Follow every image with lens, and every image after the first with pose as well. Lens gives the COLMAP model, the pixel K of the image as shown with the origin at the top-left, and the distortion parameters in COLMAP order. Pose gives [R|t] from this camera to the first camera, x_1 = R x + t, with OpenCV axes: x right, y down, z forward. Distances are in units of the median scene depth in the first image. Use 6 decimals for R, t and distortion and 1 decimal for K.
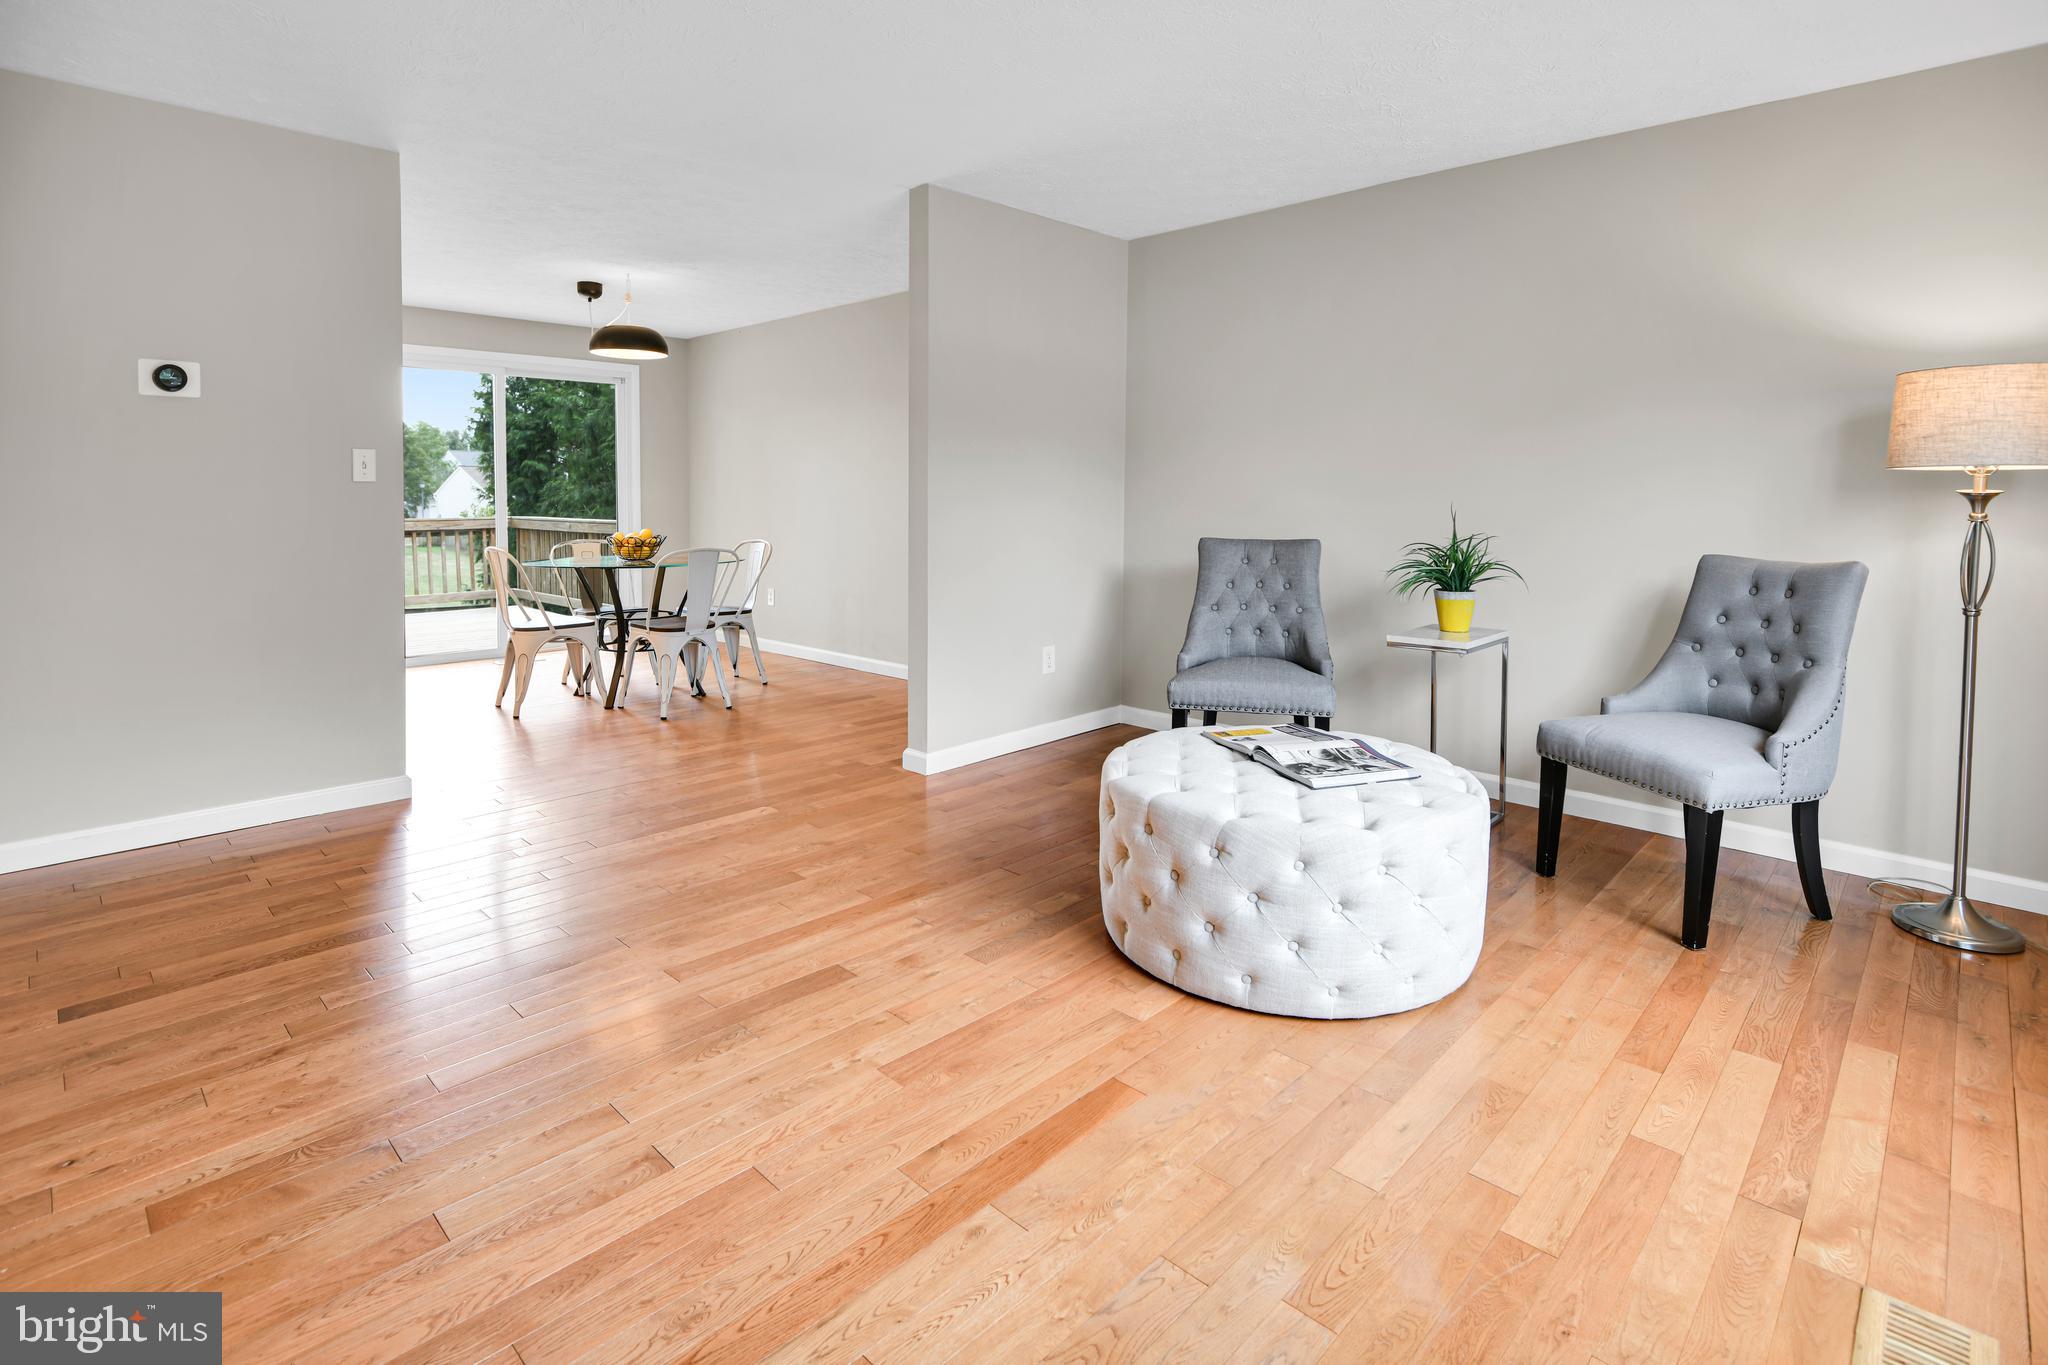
lens RADIAL K [[968.8, 0, 1022.9], [0, 968.8, 532.1], [0, 0, 1]] dist [0.000049, -0.000116]
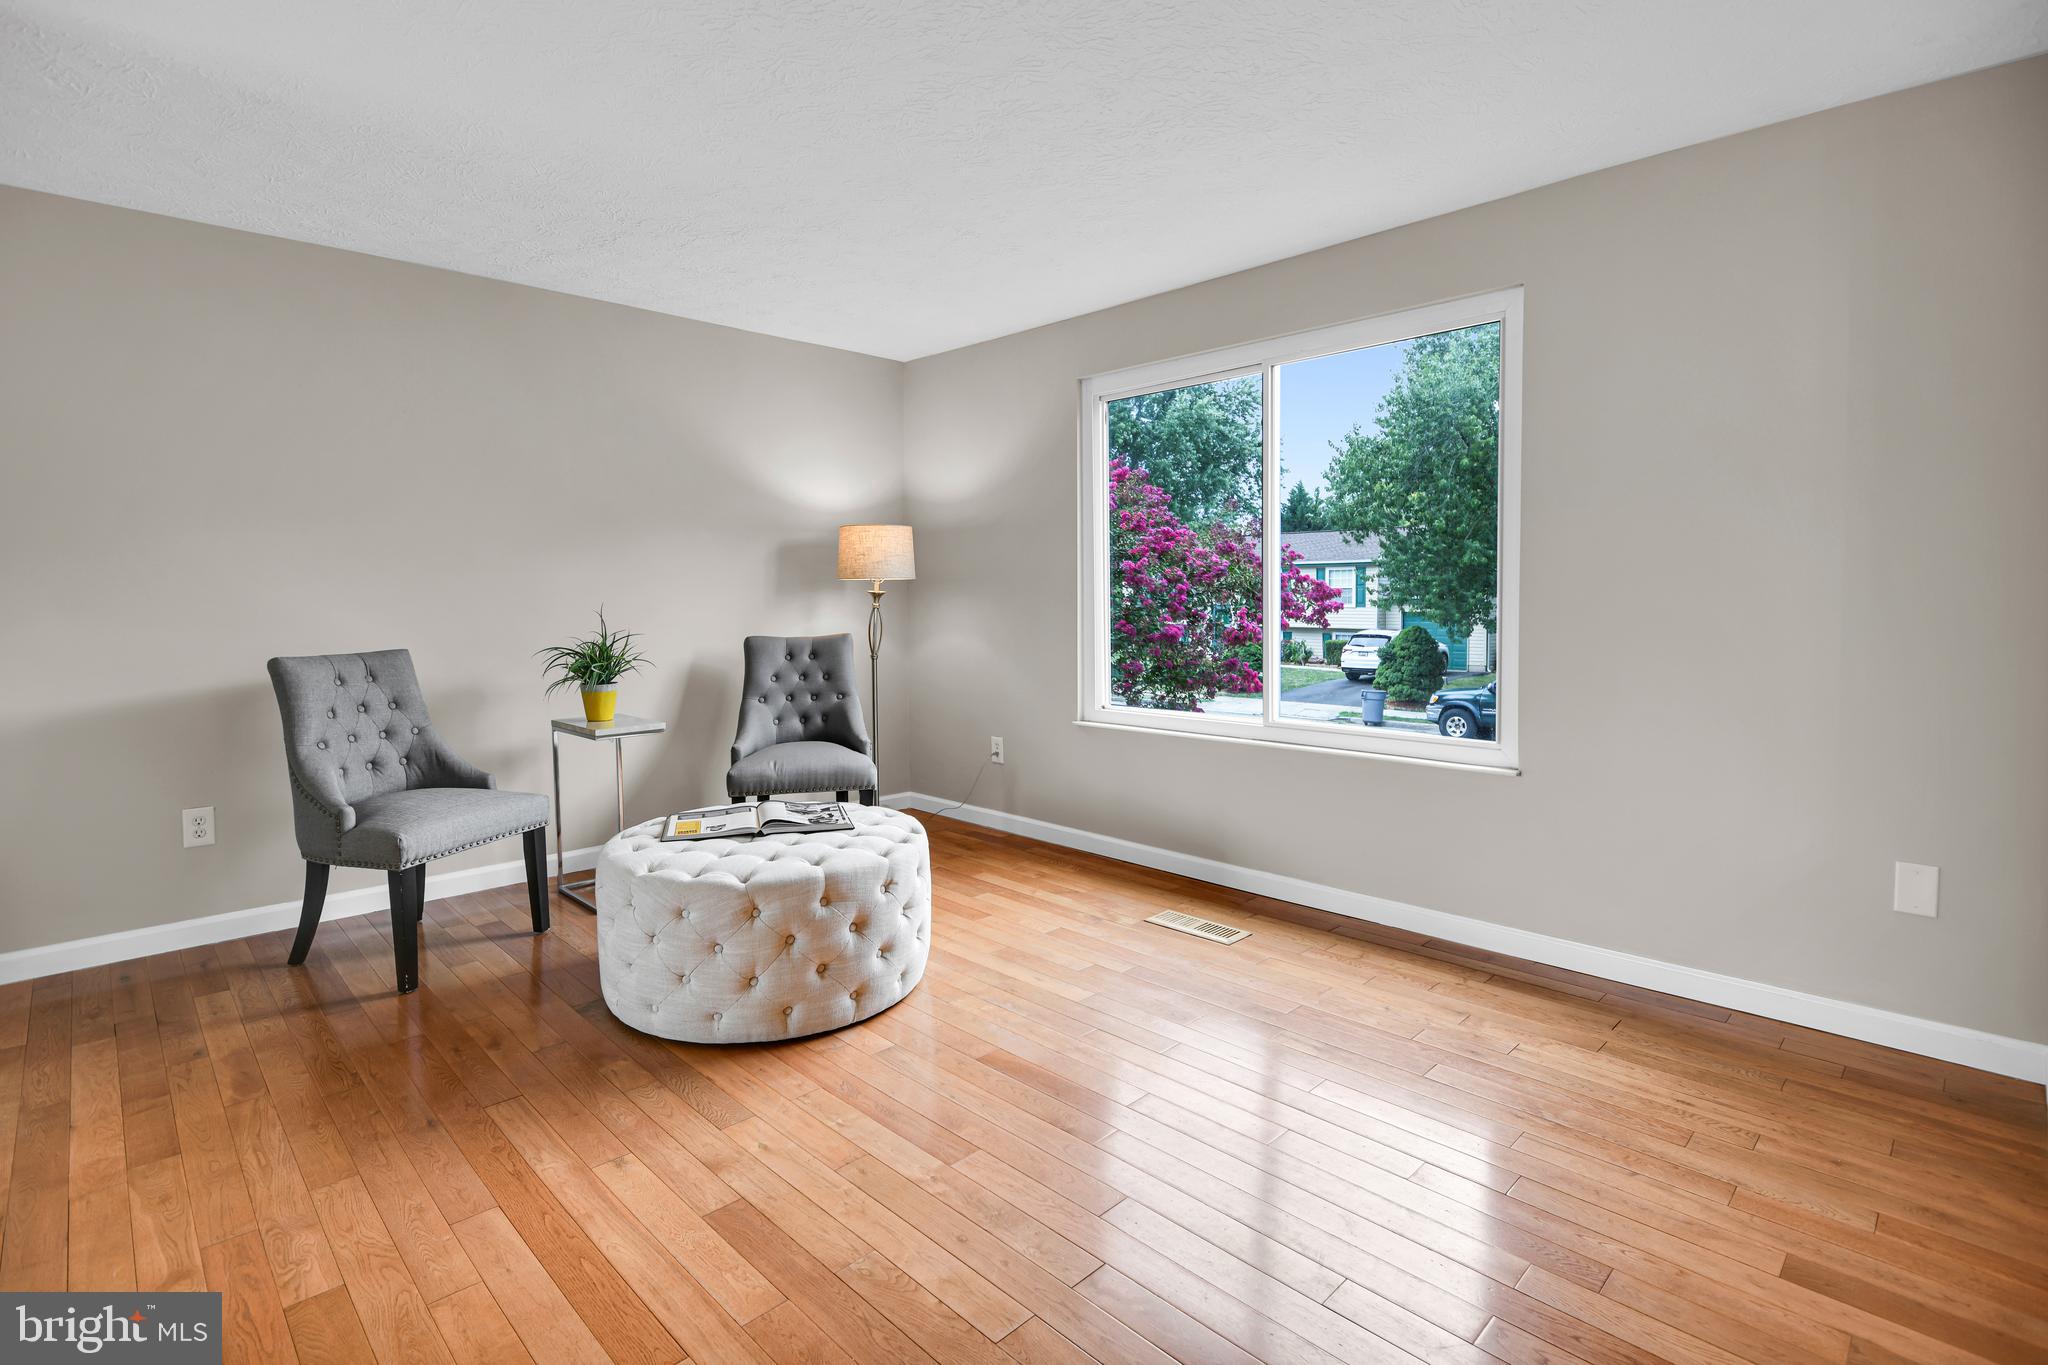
lens RADIAL K [[964.1, 0, 1018.3], [0, 964.1, 638.0], [0, 0, 1]] dist [-0.000058, 0.000195]
pose [[0.052391, -0.059628, 0.996845, -0.755658], [0.034717, 0.997721, 0.057856, -0.045629], [-0.998023, 0.031576, 0.054342, 0.561891]]
